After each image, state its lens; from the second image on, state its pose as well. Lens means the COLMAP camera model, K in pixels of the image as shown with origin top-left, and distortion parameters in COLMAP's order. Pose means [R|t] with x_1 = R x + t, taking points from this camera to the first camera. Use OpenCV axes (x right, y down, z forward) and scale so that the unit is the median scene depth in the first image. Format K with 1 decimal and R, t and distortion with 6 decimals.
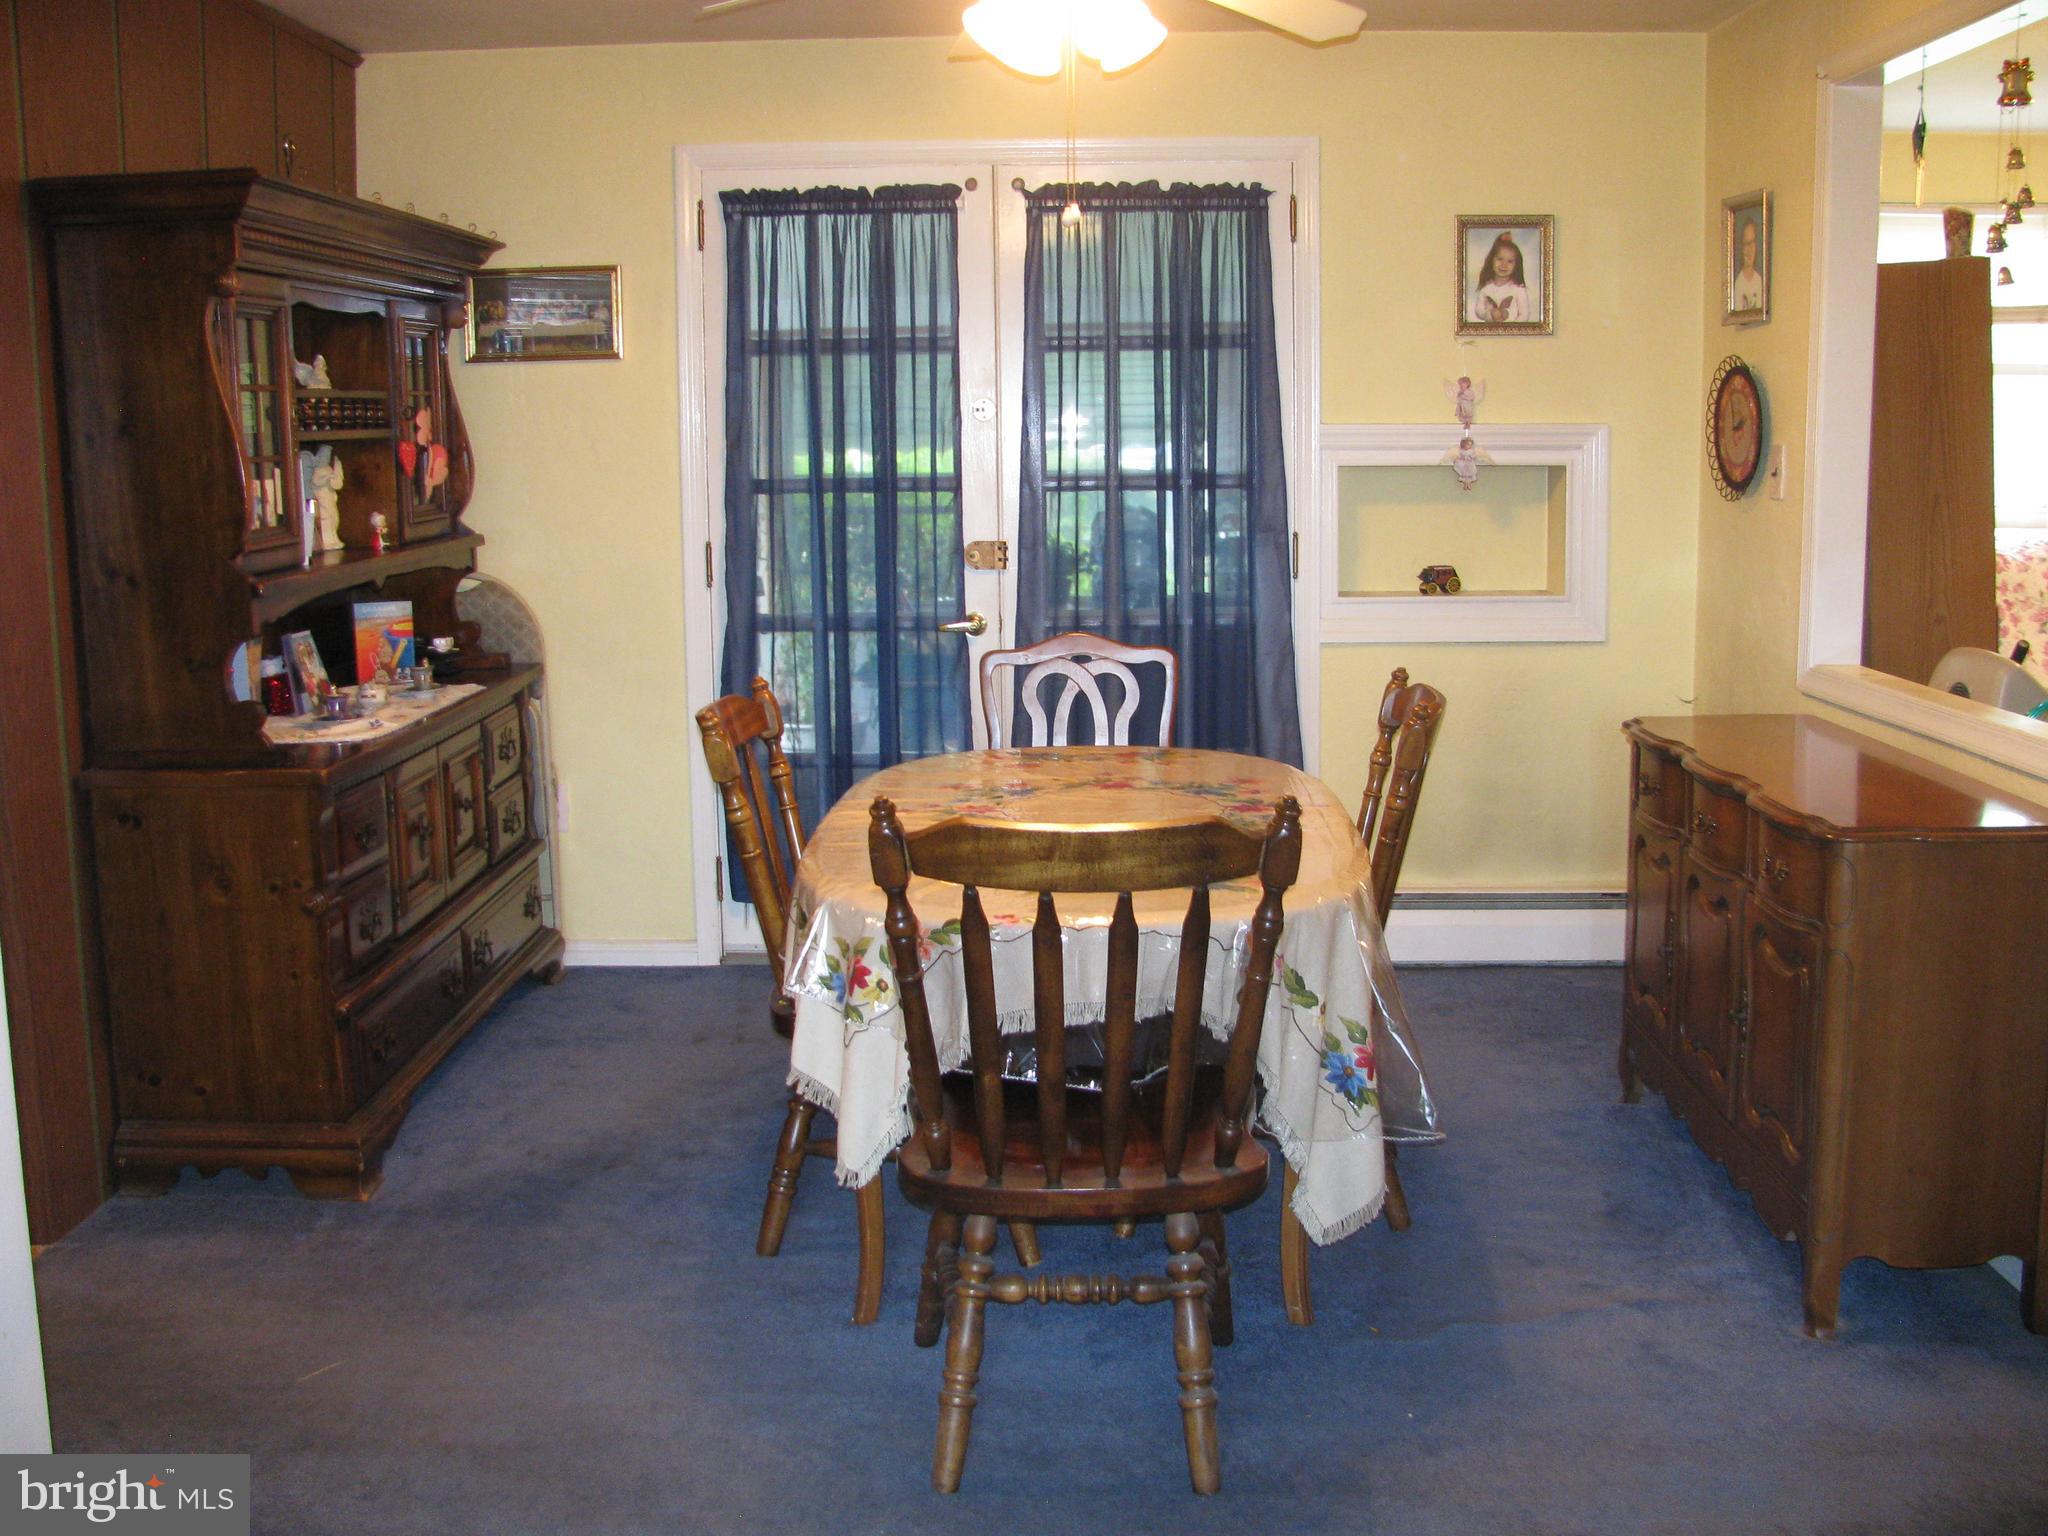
lens RADIAL K [[2123.7, 0, 1024.0], [0, 2123.7, 768.0], [0, 0, 1]] dist [-0.211567, 0.212670]
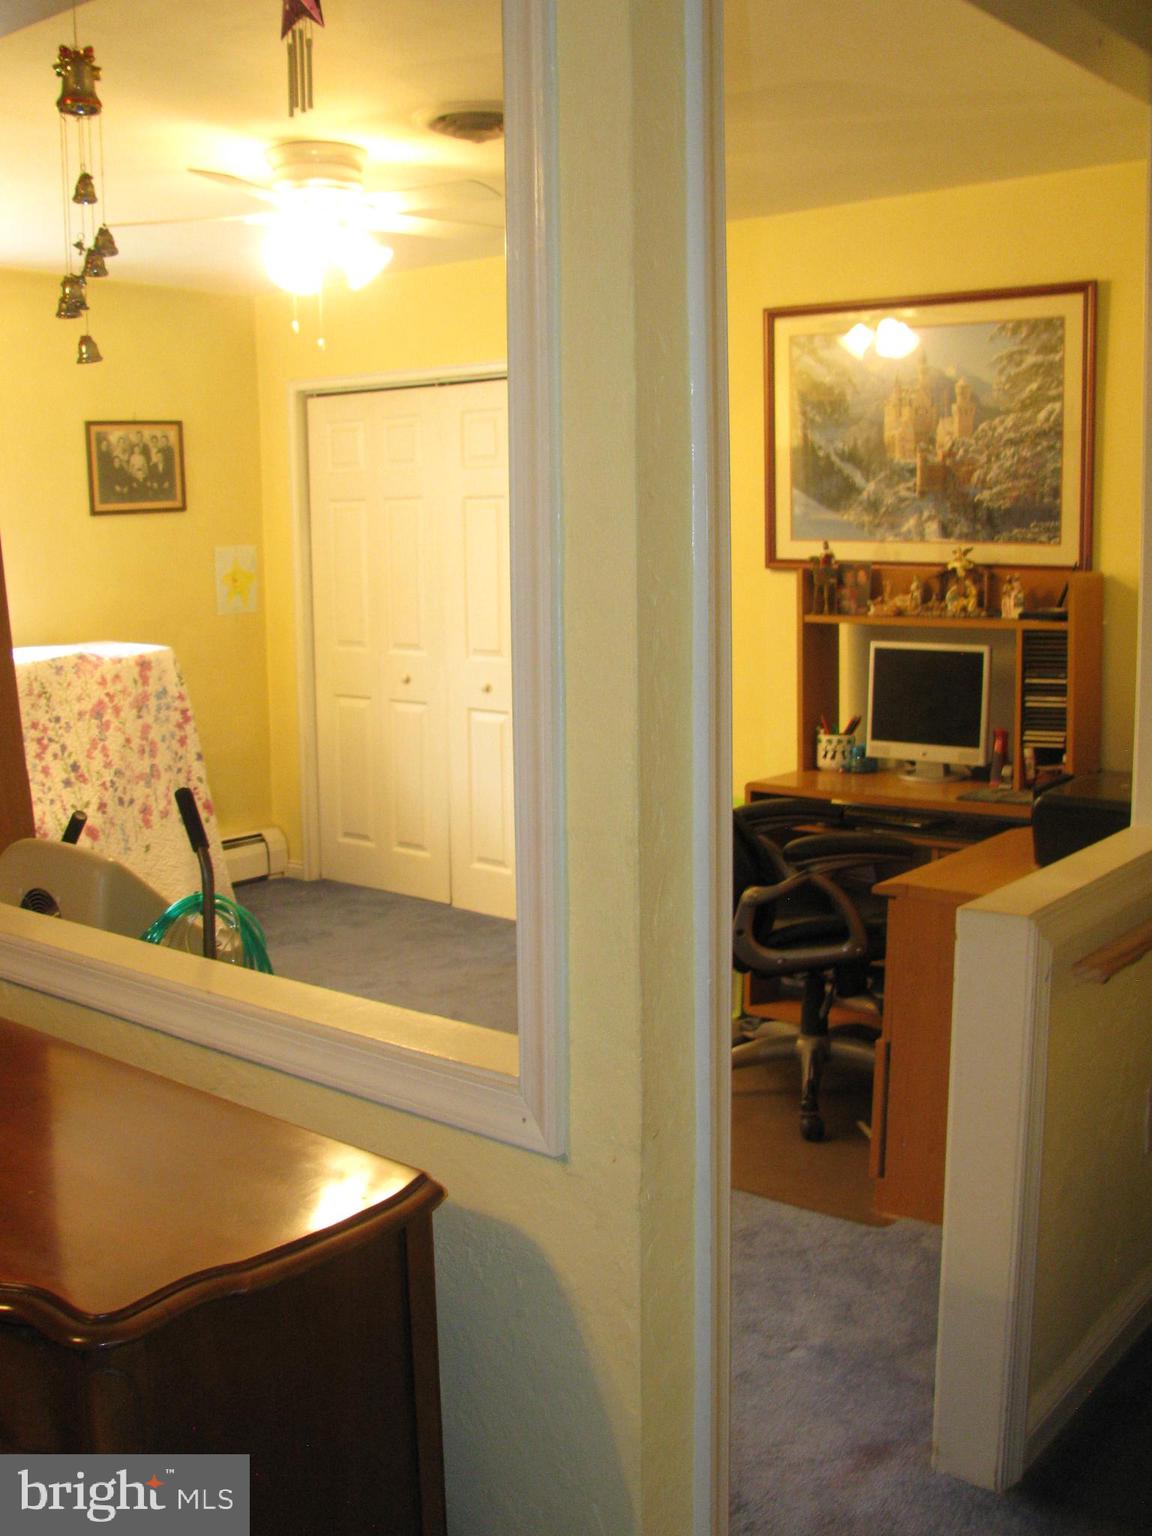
lens RADIAL K [[1592.8, 0, 544.6], [0, 1592.8, 763.0], [0, 0, 1]] dist [-0.211567, 0.212670]
pose [[0.622201, -0.114492, 0.774440, 0.104193], [0.129044, 0.990715, 0.042790, -0.071563], [-0.772149, 0.073313, 0.631198, 0.382611]]
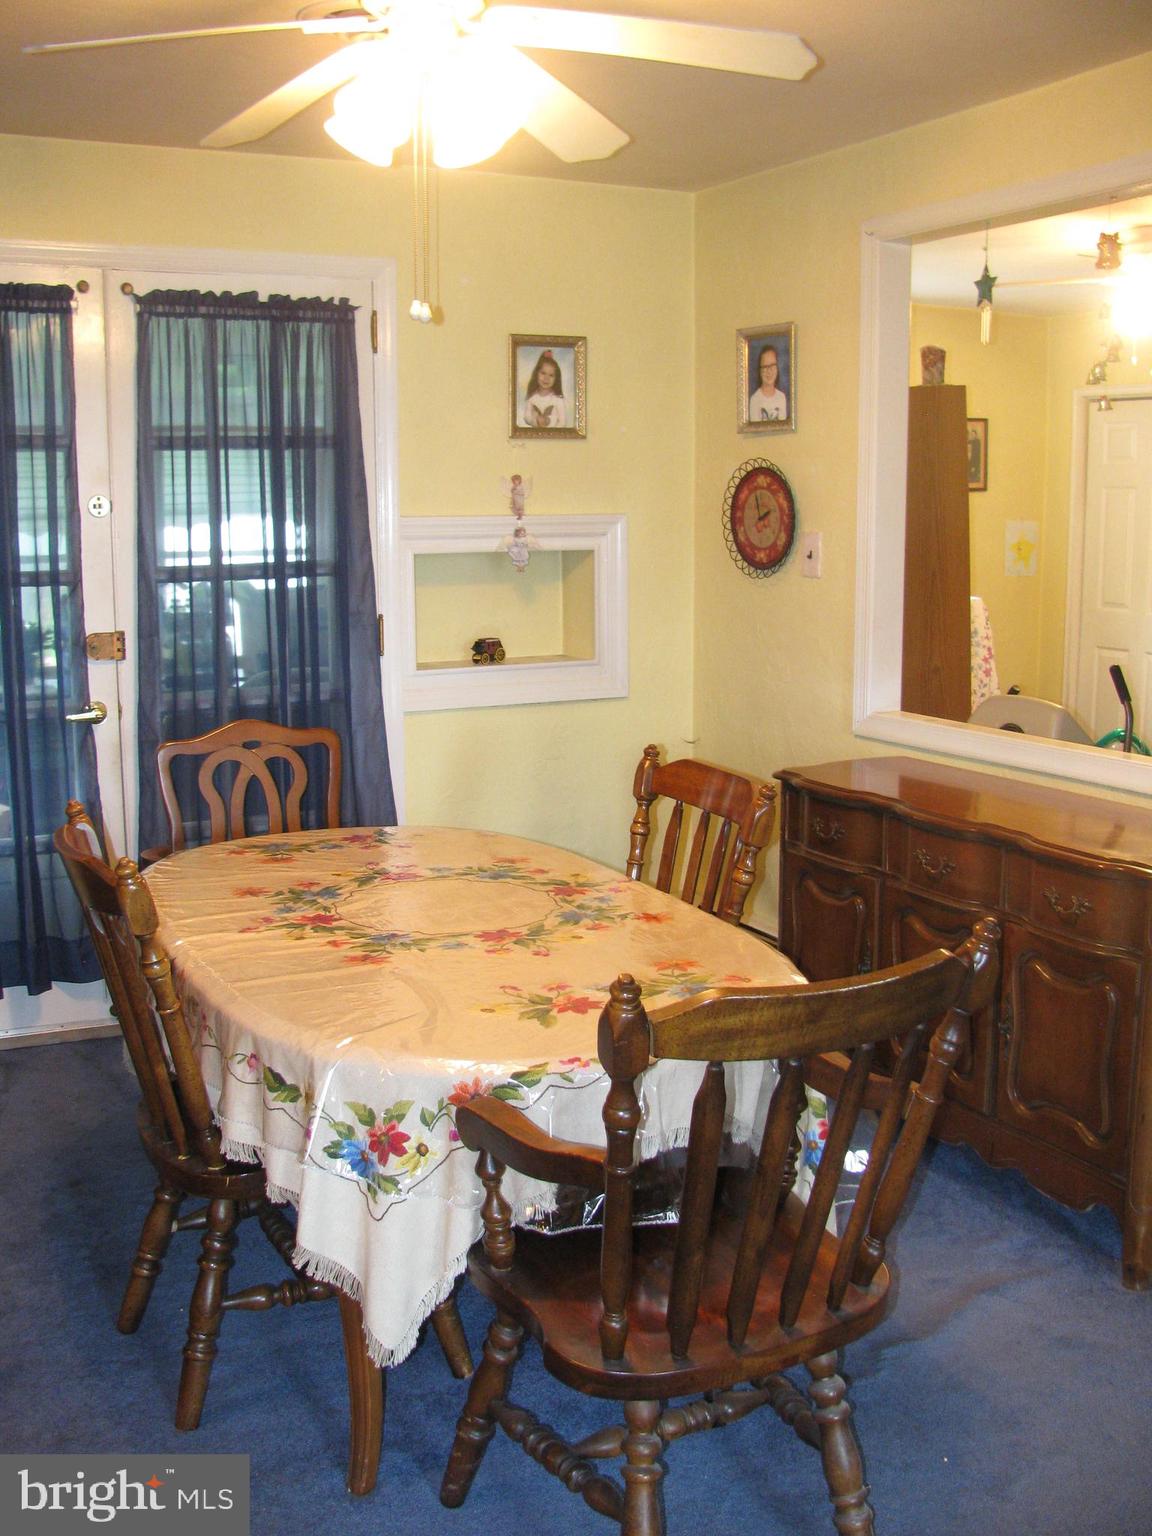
lens RADIAL K [[1592.8, 0, 544.6], [0, 1592.8, 763.0], [0, 0, 1]] dist [-0.211567, 0.212670]
pose [[0.882316, -0.068158, 0.465696, -0.194649], [0.068272, 0.997528, 0.016645, -0.042362], [-0.465680, 0.017108, 0.884788, 0.226441]]
